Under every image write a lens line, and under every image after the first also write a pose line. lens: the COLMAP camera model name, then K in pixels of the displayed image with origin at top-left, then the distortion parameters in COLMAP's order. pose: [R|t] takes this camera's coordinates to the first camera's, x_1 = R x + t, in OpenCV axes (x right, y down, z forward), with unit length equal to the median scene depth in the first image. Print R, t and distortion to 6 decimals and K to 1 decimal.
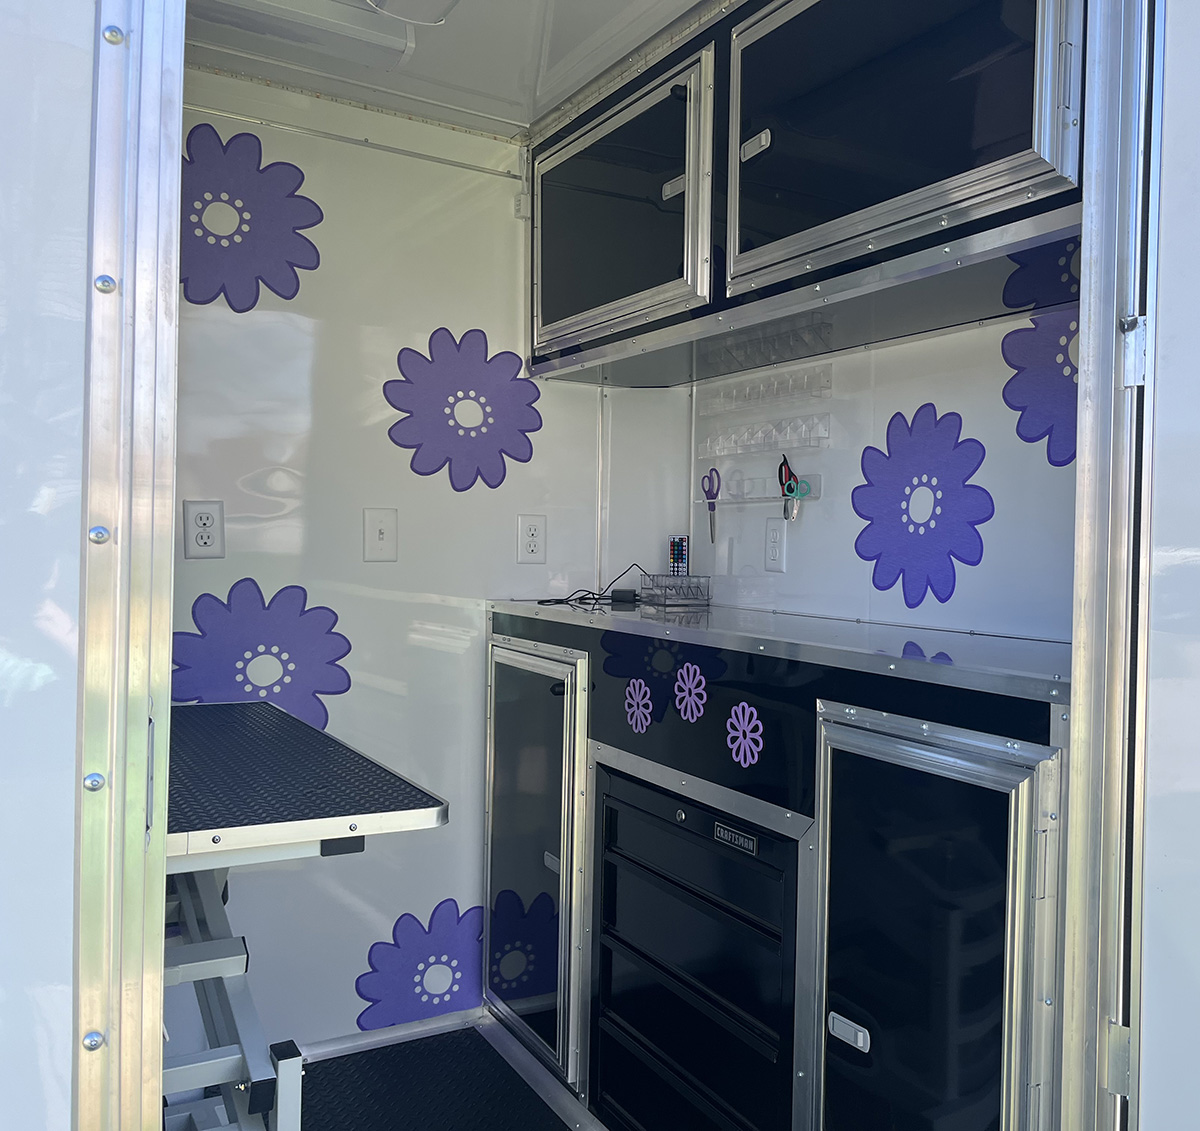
lens RADIAL K [[1142.0, 0, 771.1], [0, 1142.0, 565.1], [0, 0, 1]] dist [0.059551, 0.000000]
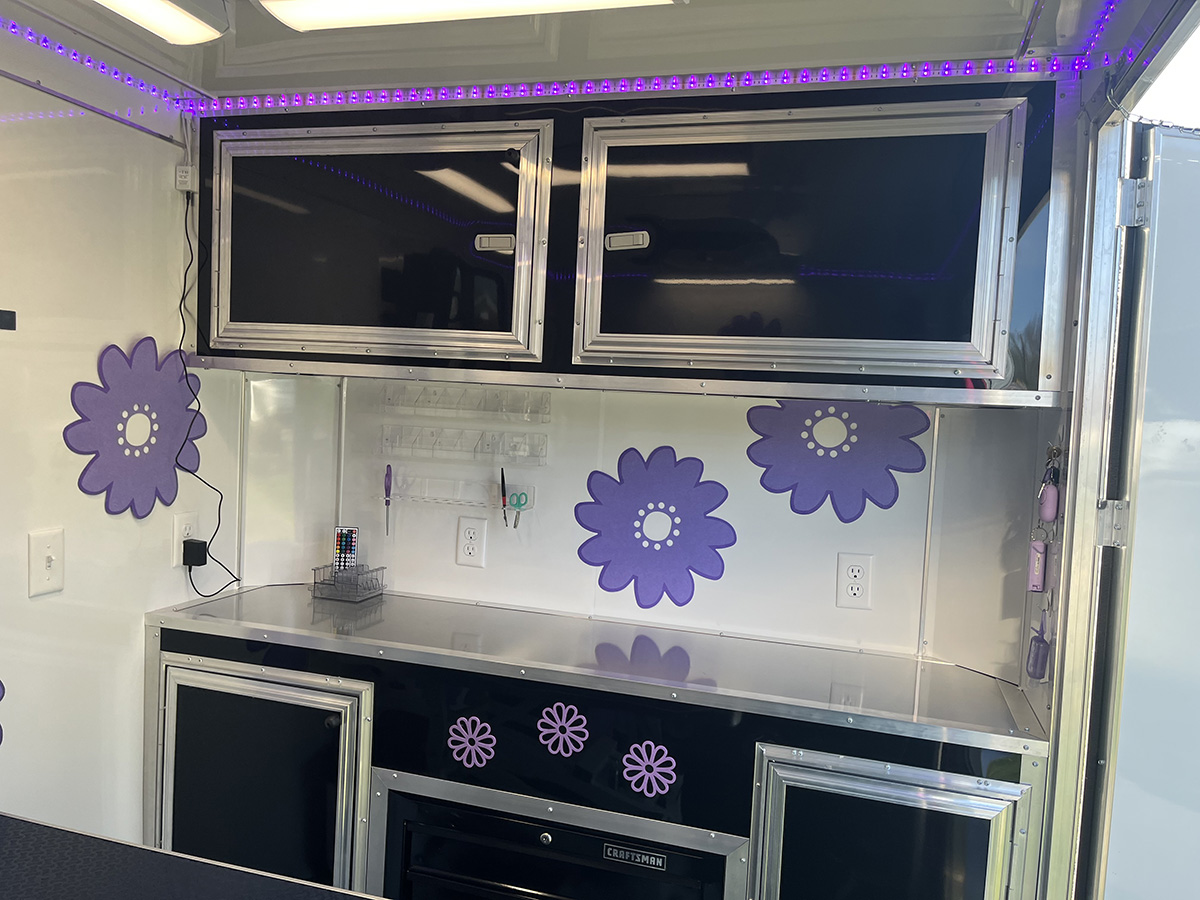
lens RADIAL K [[894.3, 0, 599.5], [0, 894.3, 460.9], [0, 0, 1]] dist [0.054489, -0.058568]
pose [[0.769957, -0.022090, 0.637714, -0.553711], [-0.029225, 0.997131, 0.069825, -0.195999], [-0.637427, -0.072399, 0.767102, 0.308234]]
